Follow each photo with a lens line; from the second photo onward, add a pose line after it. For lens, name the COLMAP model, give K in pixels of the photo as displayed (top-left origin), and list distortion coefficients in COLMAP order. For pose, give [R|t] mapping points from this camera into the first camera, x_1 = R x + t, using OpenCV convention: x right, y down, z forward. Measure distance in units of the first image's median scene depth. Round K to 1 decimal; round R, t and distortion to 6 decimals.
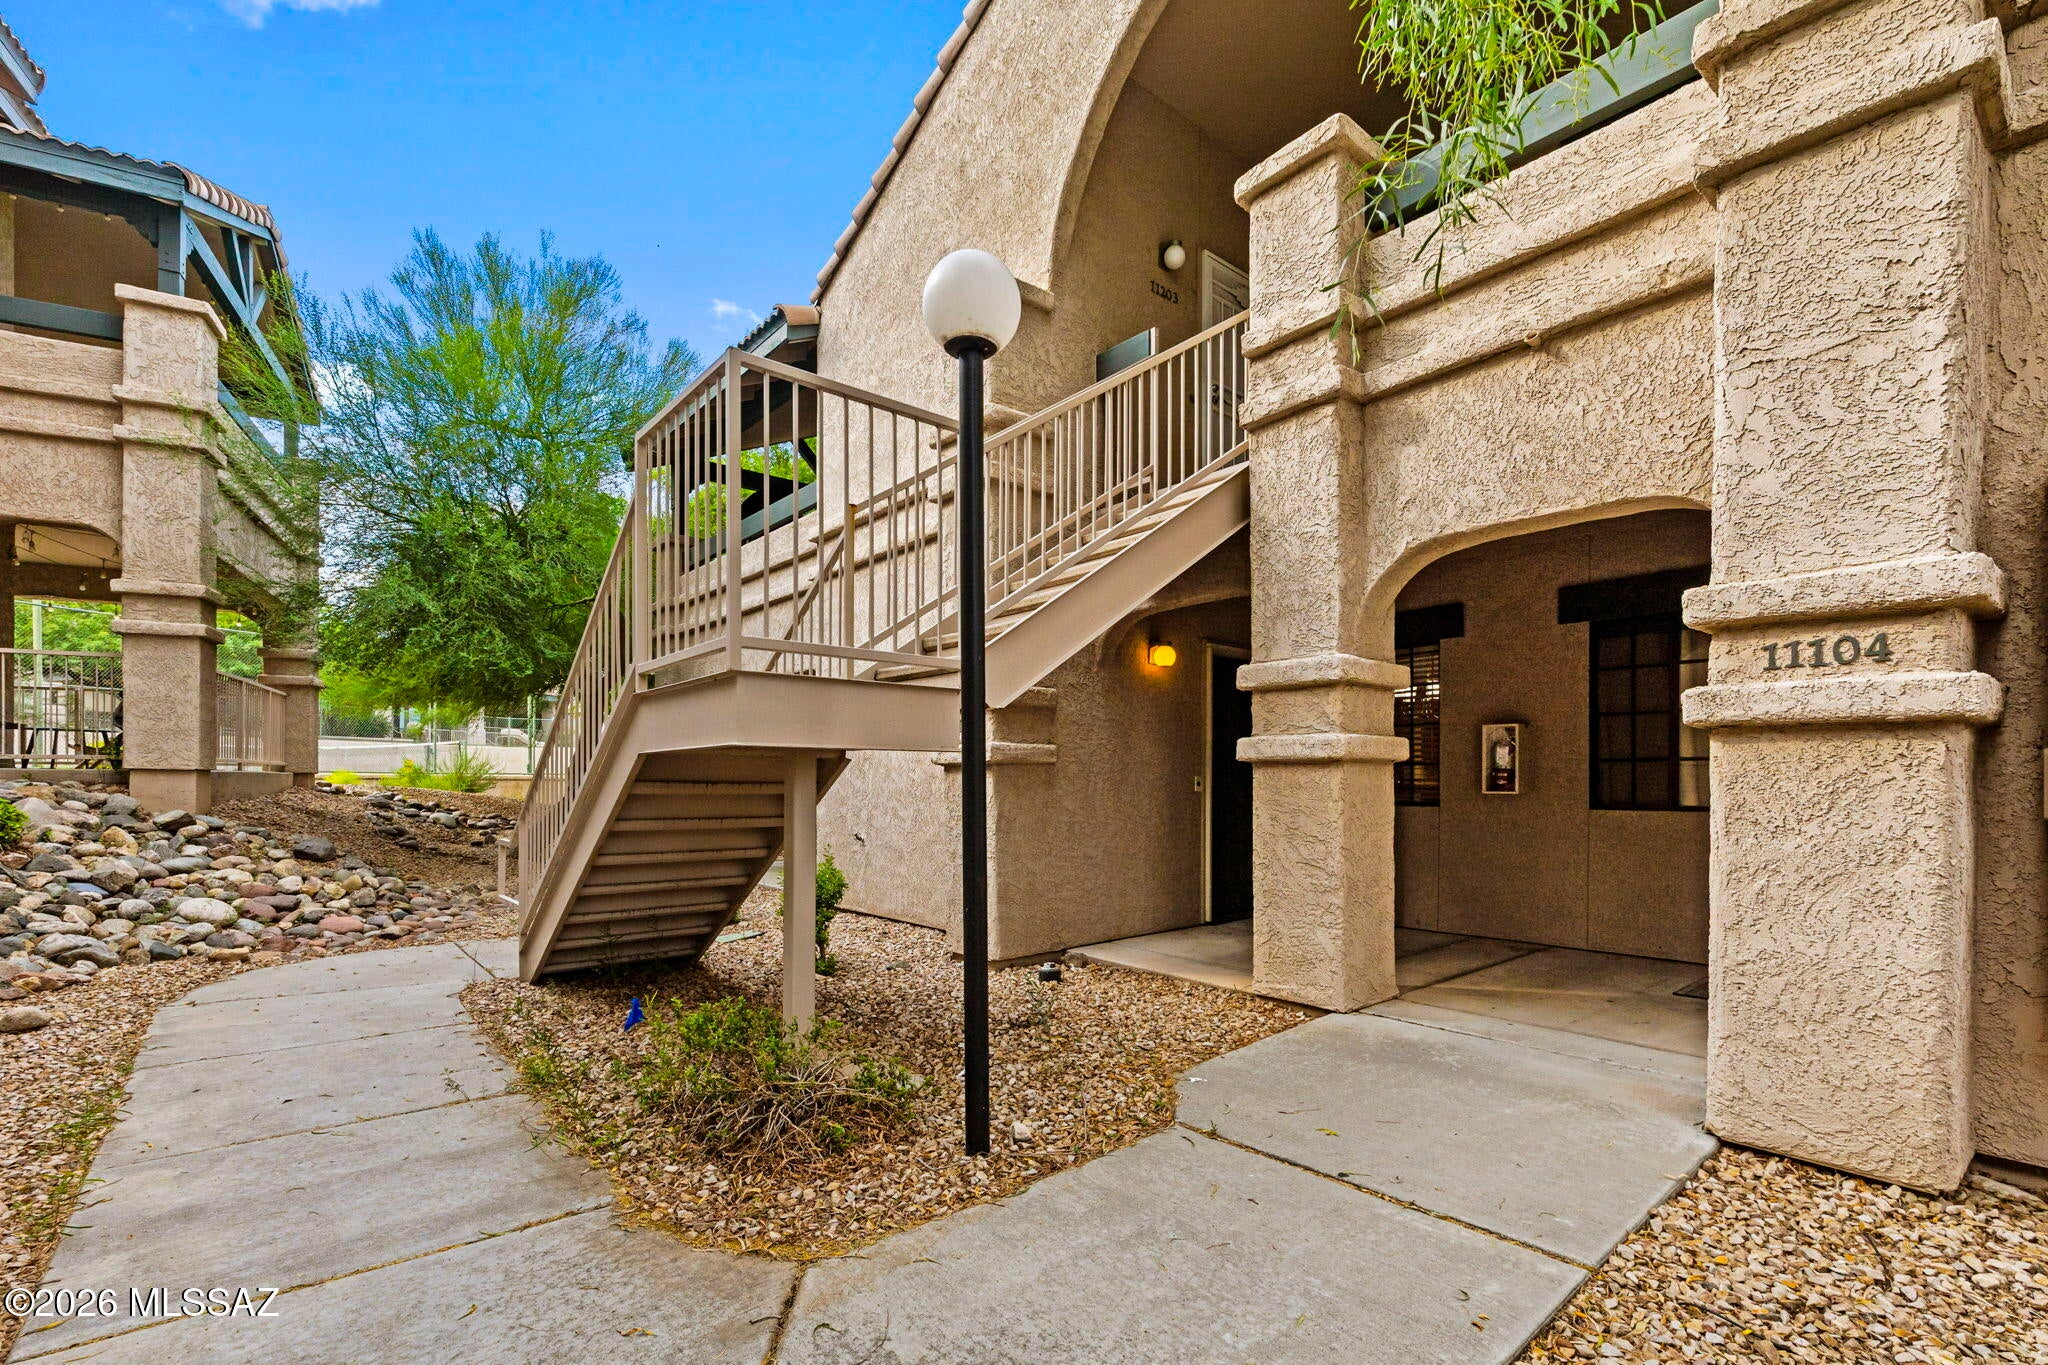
lens RADIAL K [[919.8, 0, 1025.7], [0, 919.8, 777.5], [0, 0, 1]] dist [0.000581, 0.000283]
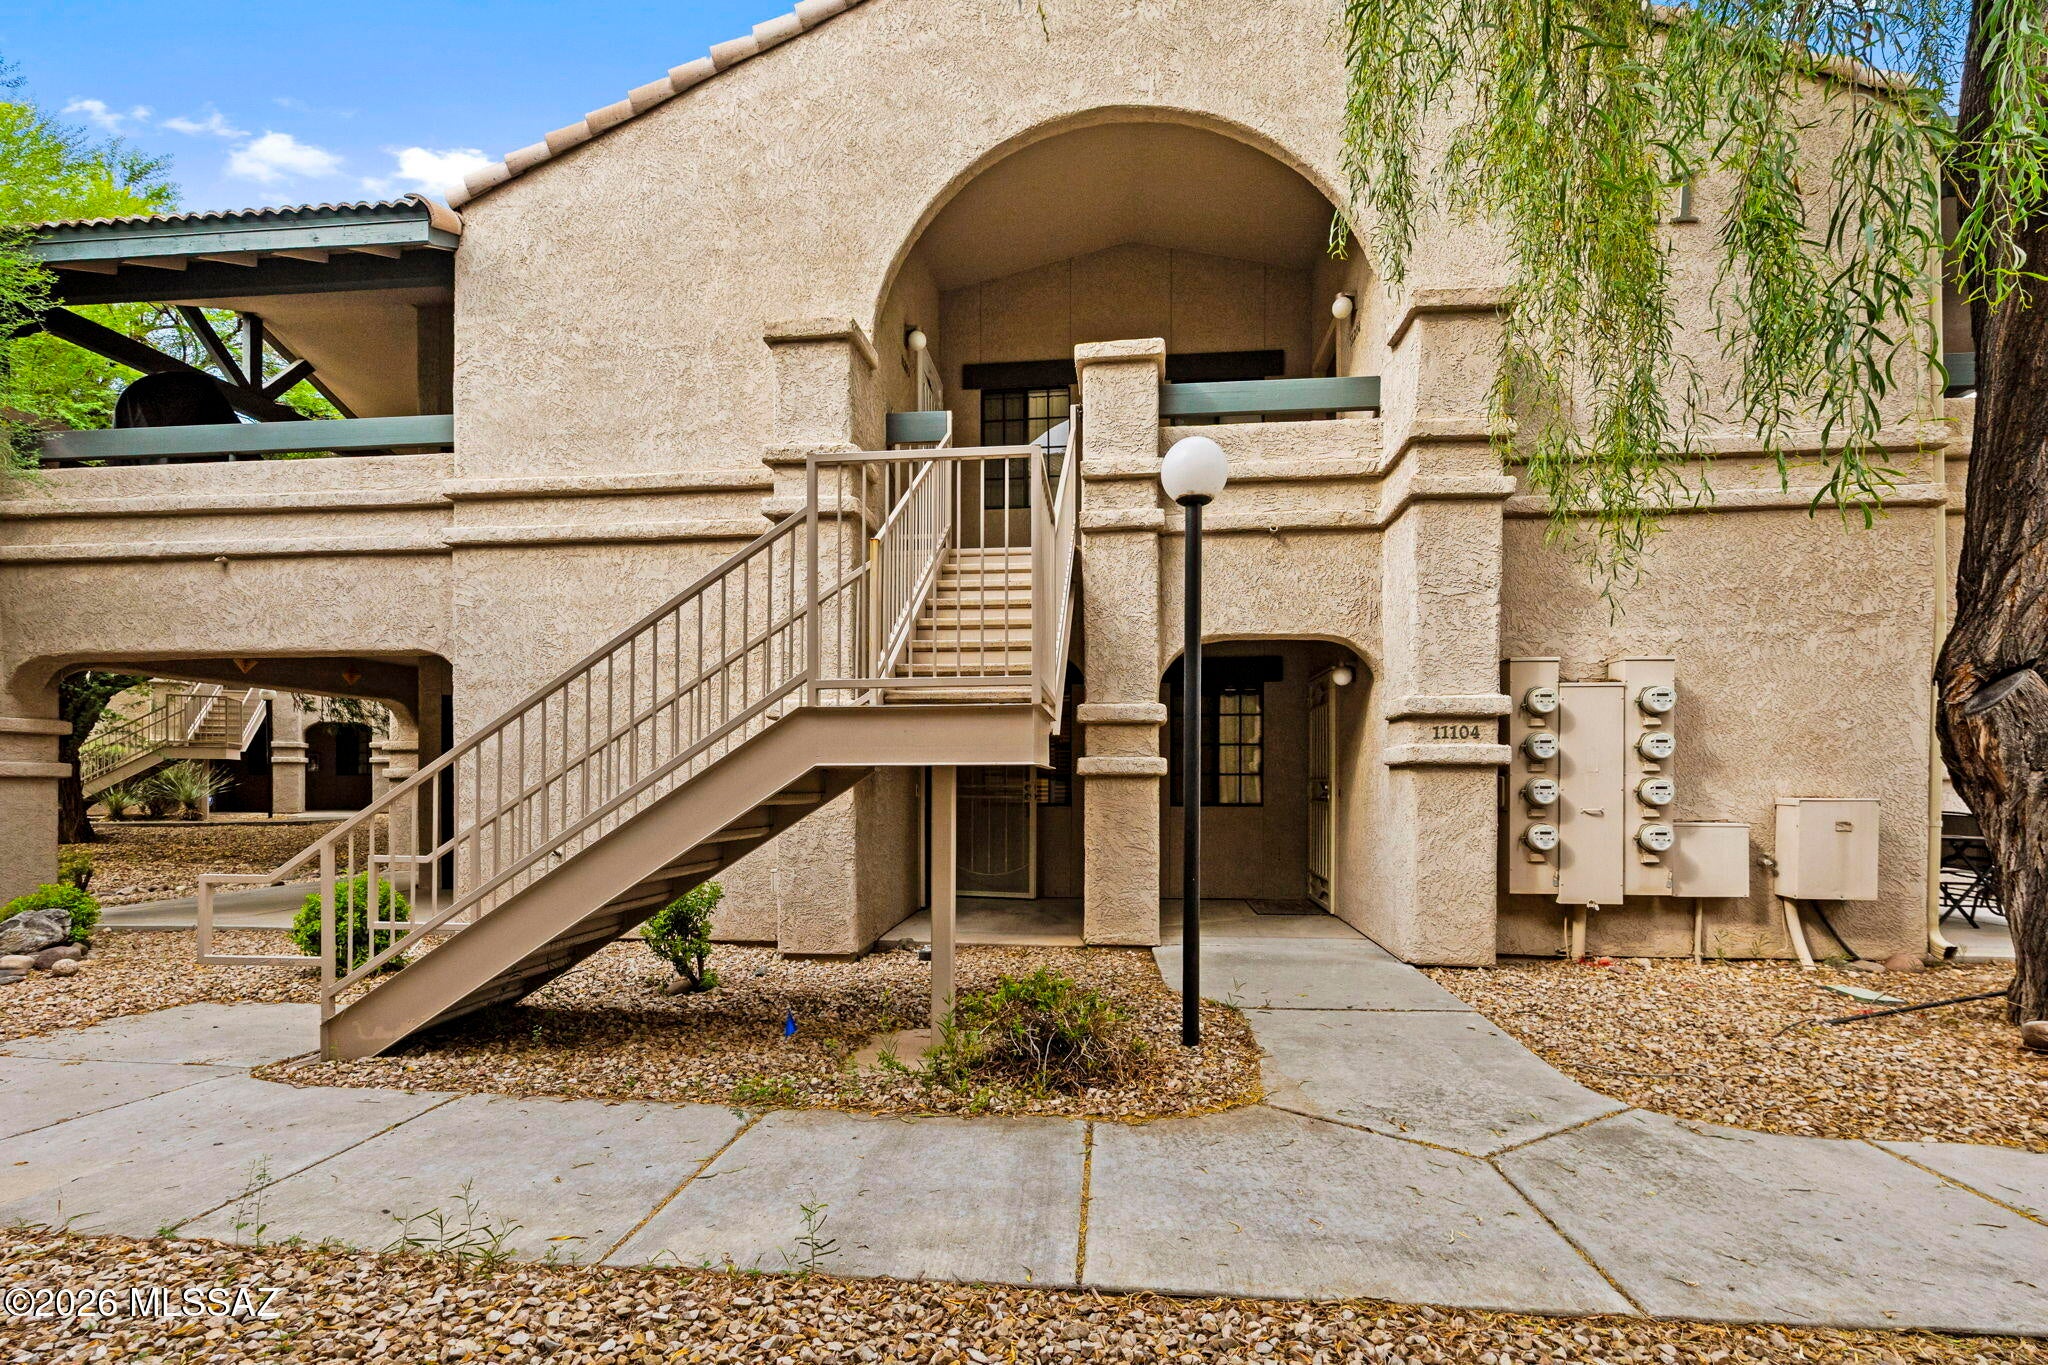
lens RADIAL K [[935.3, 0, 1023.3], [0, 935.3, 783.4], [0, 0, 1]] dist [-0.000068, -0.000011]
pose [[0.709224, 0.002799, 0.704978, -0.852292], [-0.004684, 0.999989, 0.000742, -0.006116], [-0.704968, -0.003829, 0.709229, 0.085330]]
